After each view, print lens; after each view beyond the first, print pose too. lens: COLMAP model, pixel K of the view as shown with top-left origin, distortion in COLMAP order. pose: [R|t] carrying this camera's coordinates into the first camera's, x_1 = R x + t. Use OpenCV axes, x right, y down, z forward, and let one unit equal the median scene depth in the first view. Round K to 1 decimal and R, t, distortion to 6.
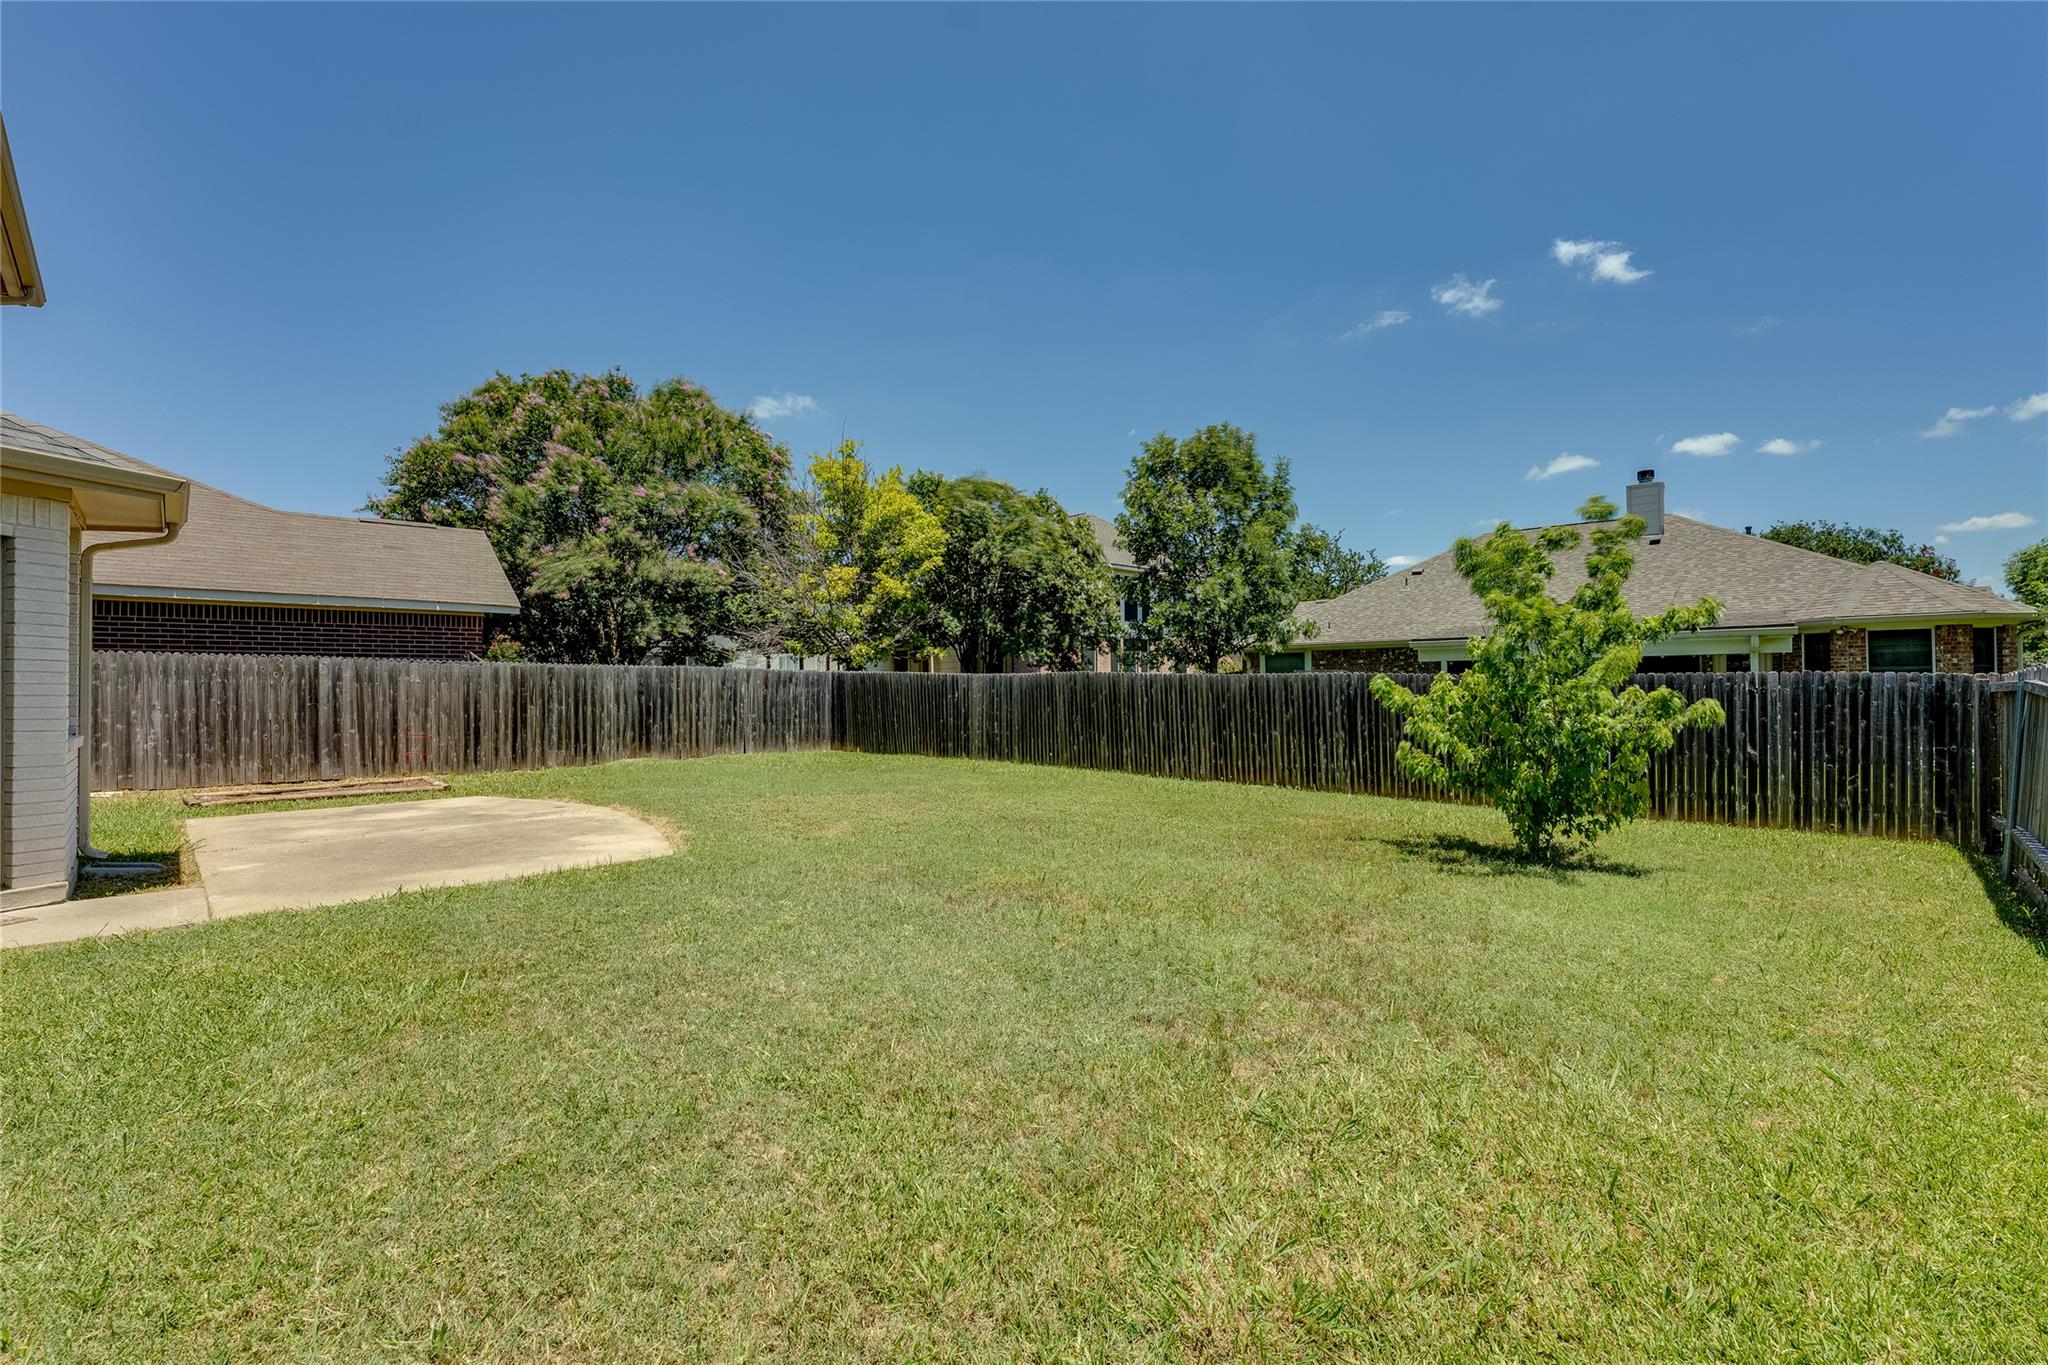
lens RADIAL K [[837.2, 0, 1036.1], [0, 837.2, 693.4], [0, 0, 1]] dist [-0.001185, -0.000009]
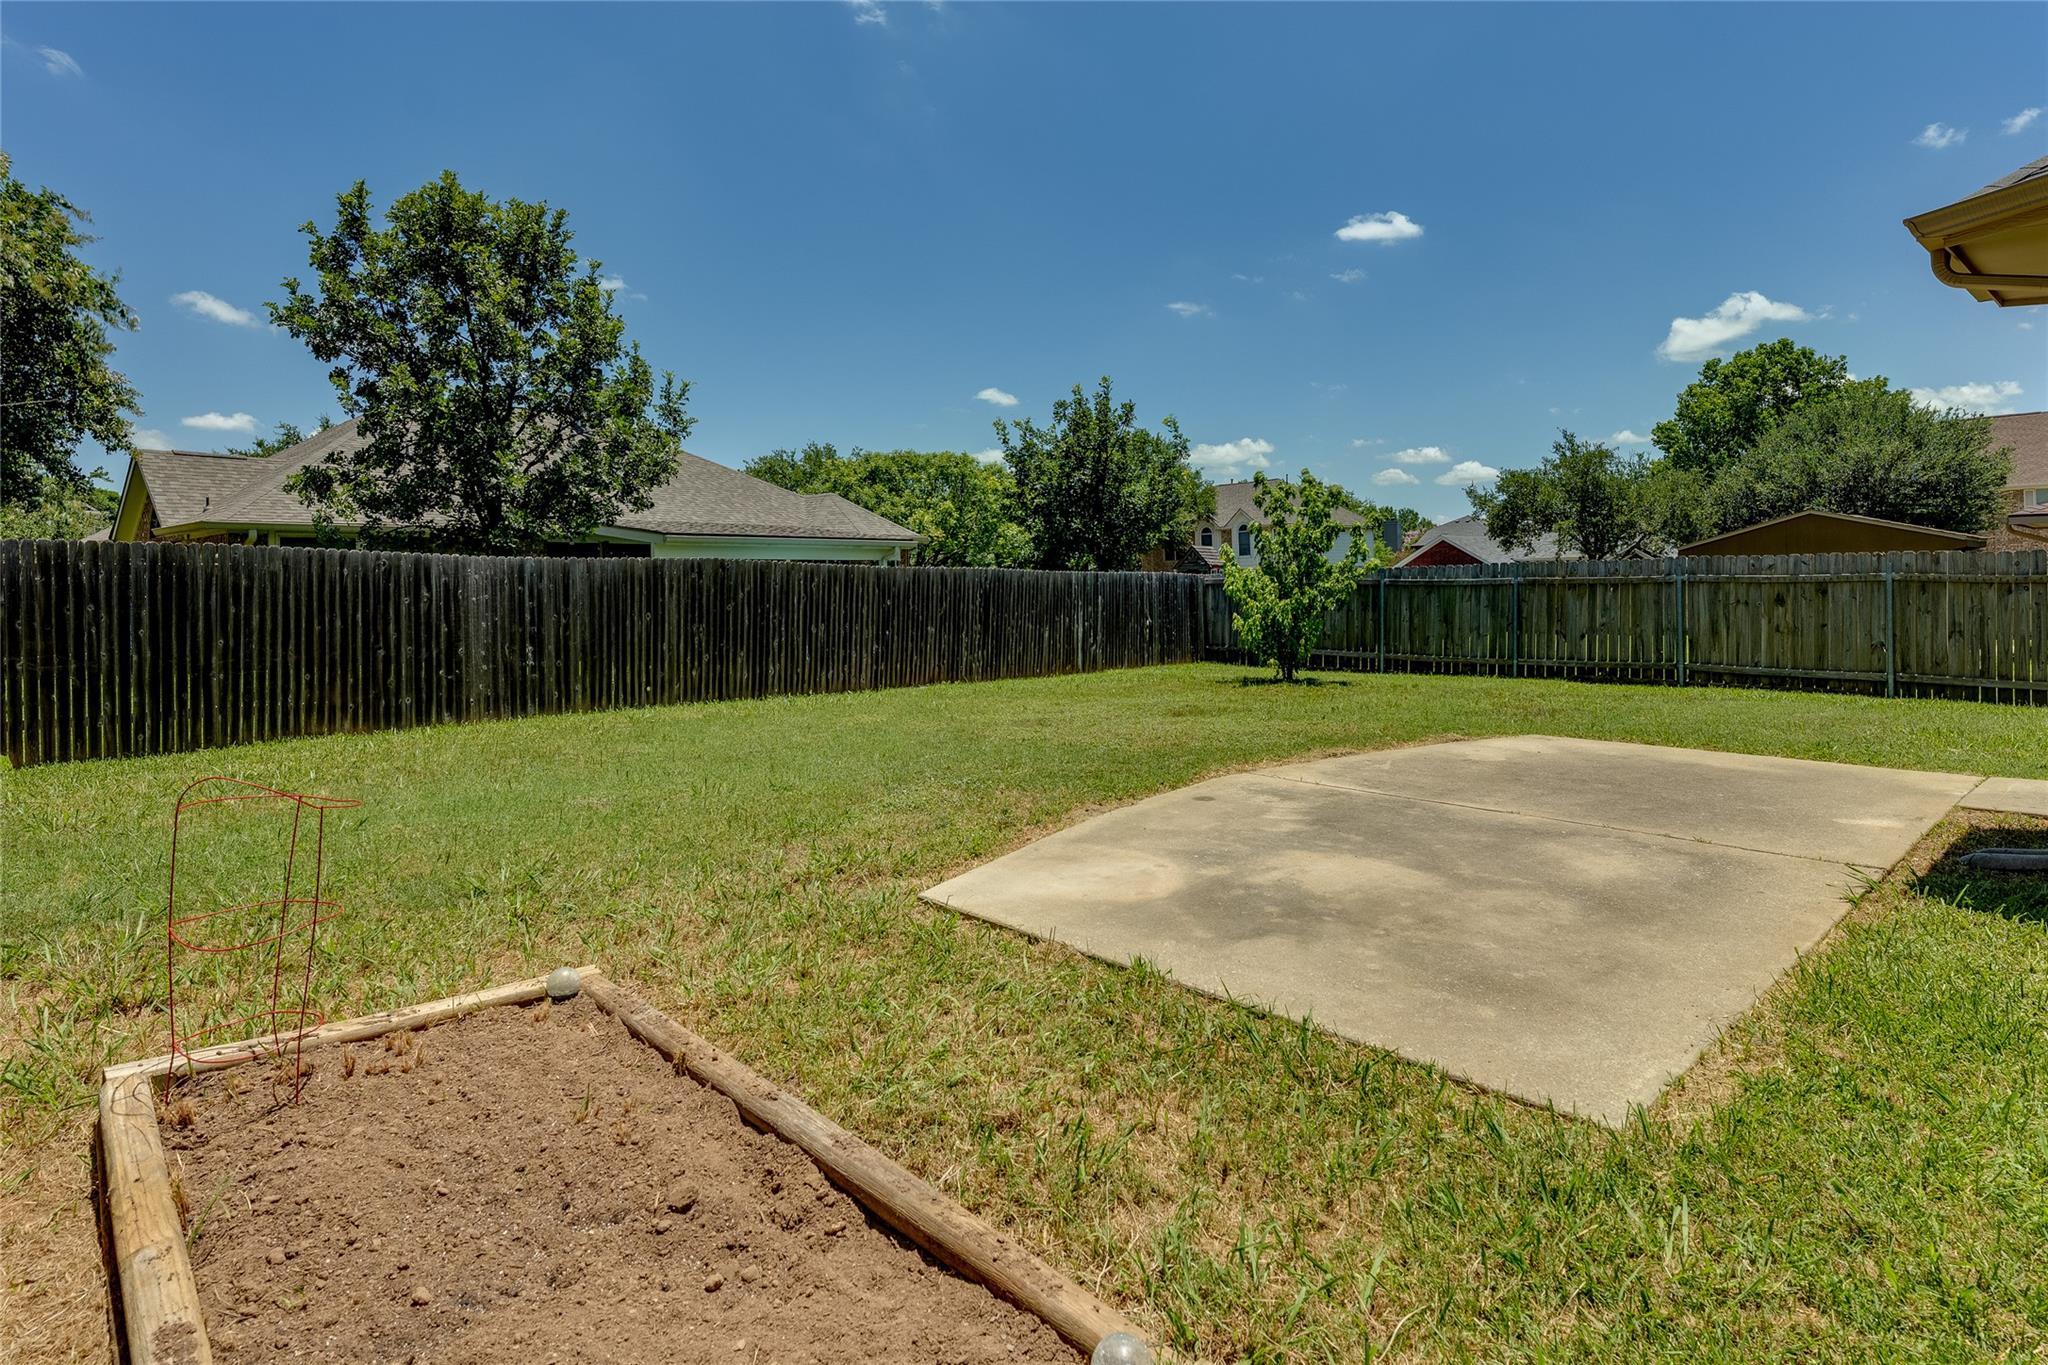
lens RADIAL K [[1091.8, 0, 1011.3], [0, 1091.8, 662.3], [0, 0, 1]] dist [-0.004304, -0.002348]
pose [[0.081325, -0.066059, 0.994496, -0.715197], [0.016289, 0.997756, 0.064943, 0.003697], [-0.996555, 0.010918, 0.082219, 0.607184]]
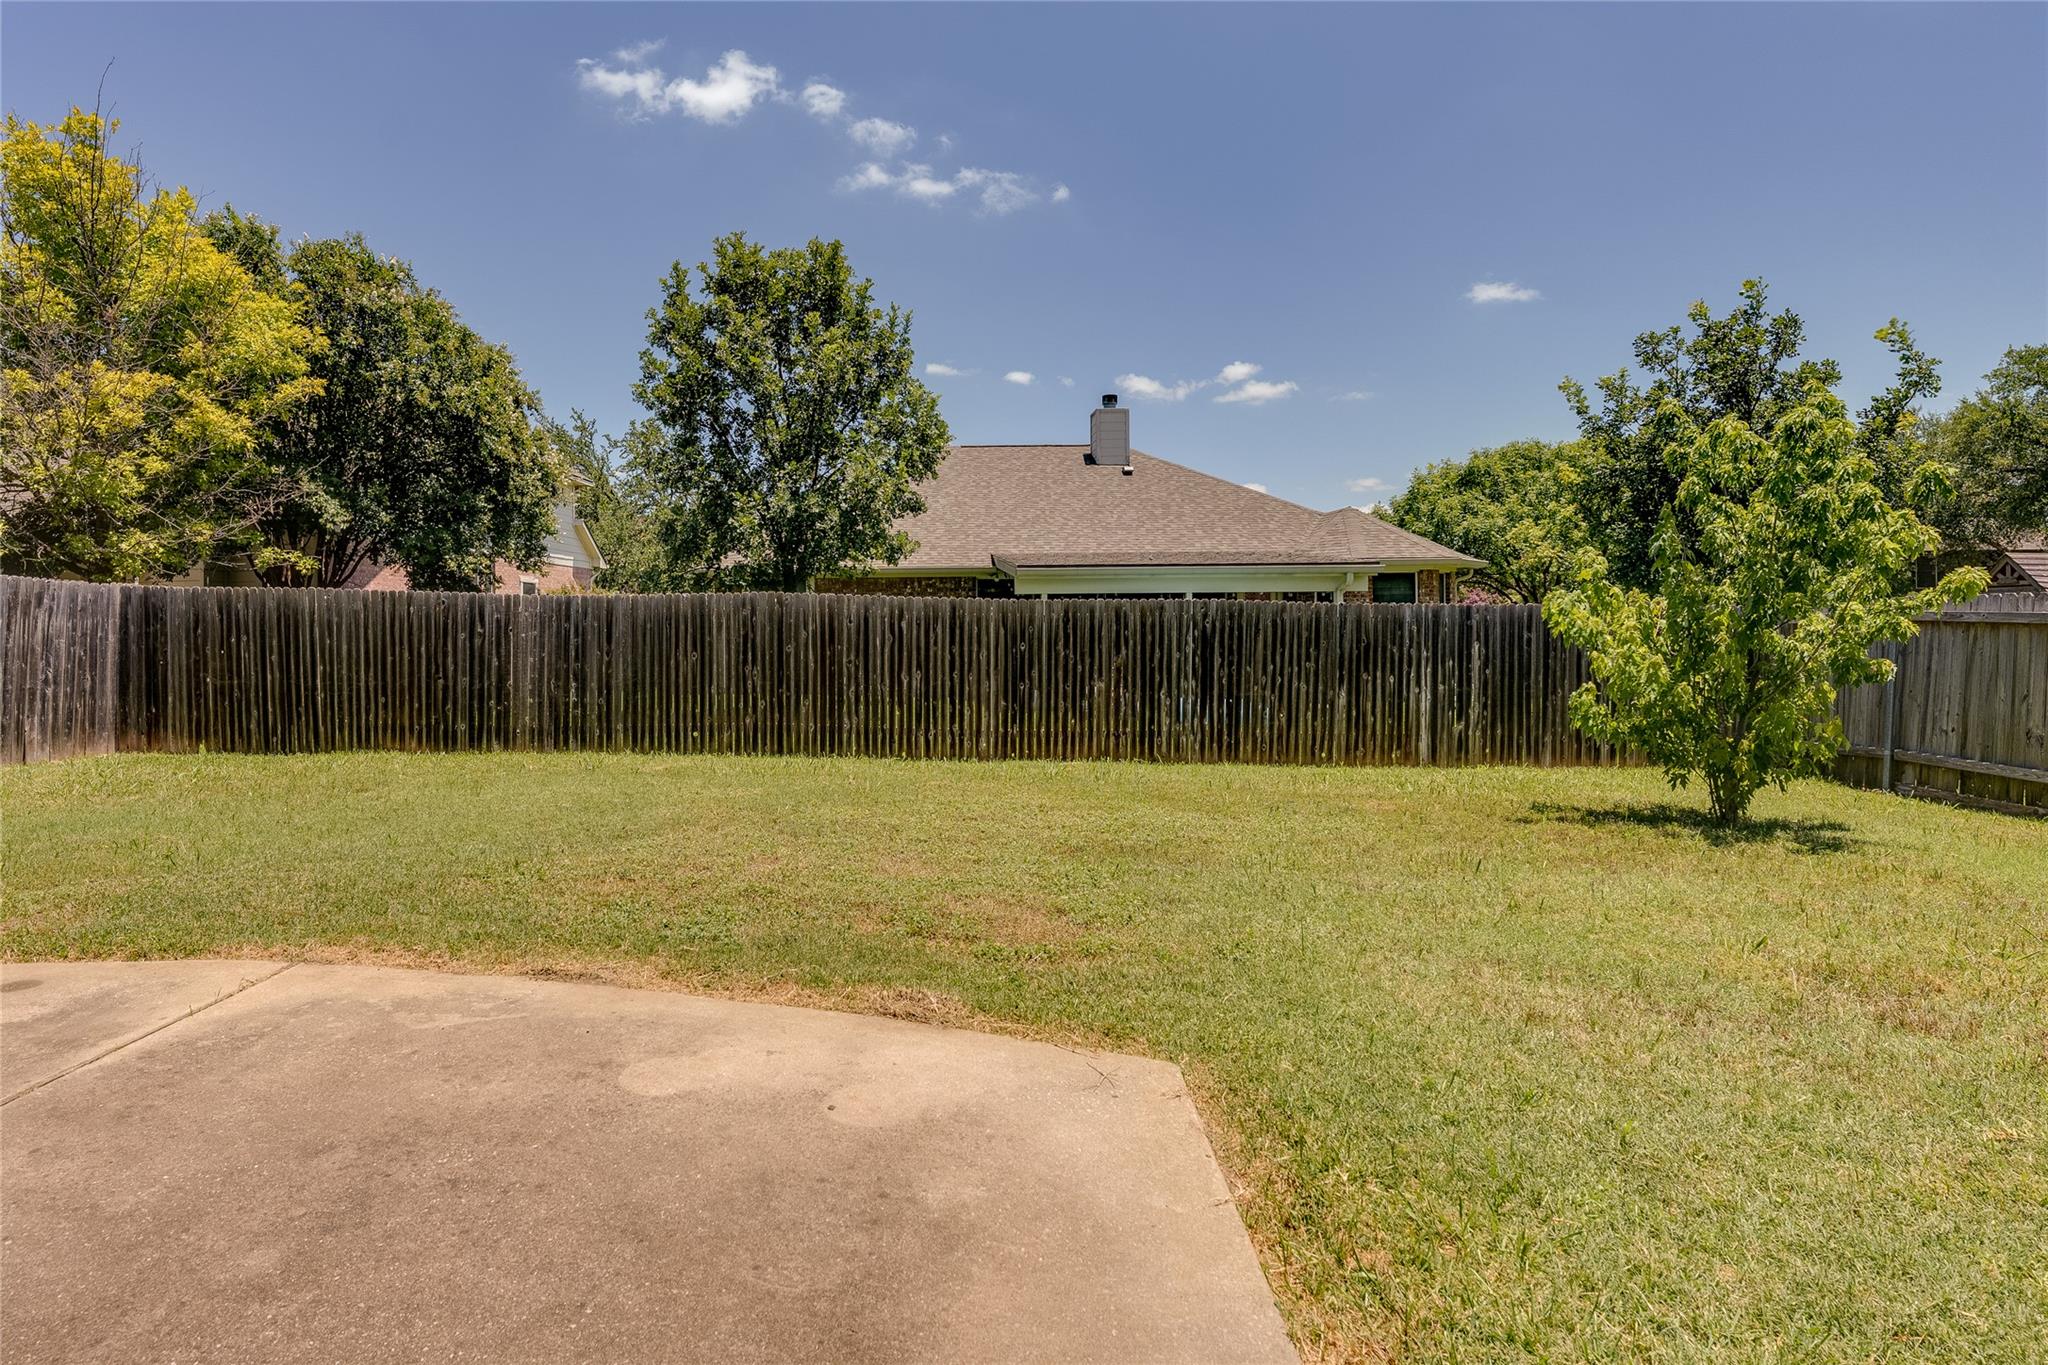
lens RADIAL K [[1091.8, 0, 1014.1], [0, 1091.8, 673.5], [0, 0, 1]] dist [-0.004304, -0.002348]
pose [[0.806026, -0.022291, 0.591460, -0.233390], [0.003578, 0.999456, 0.032791, 0.005876], [-0.591870, -0.024315, 0.805667, 0.234026]]
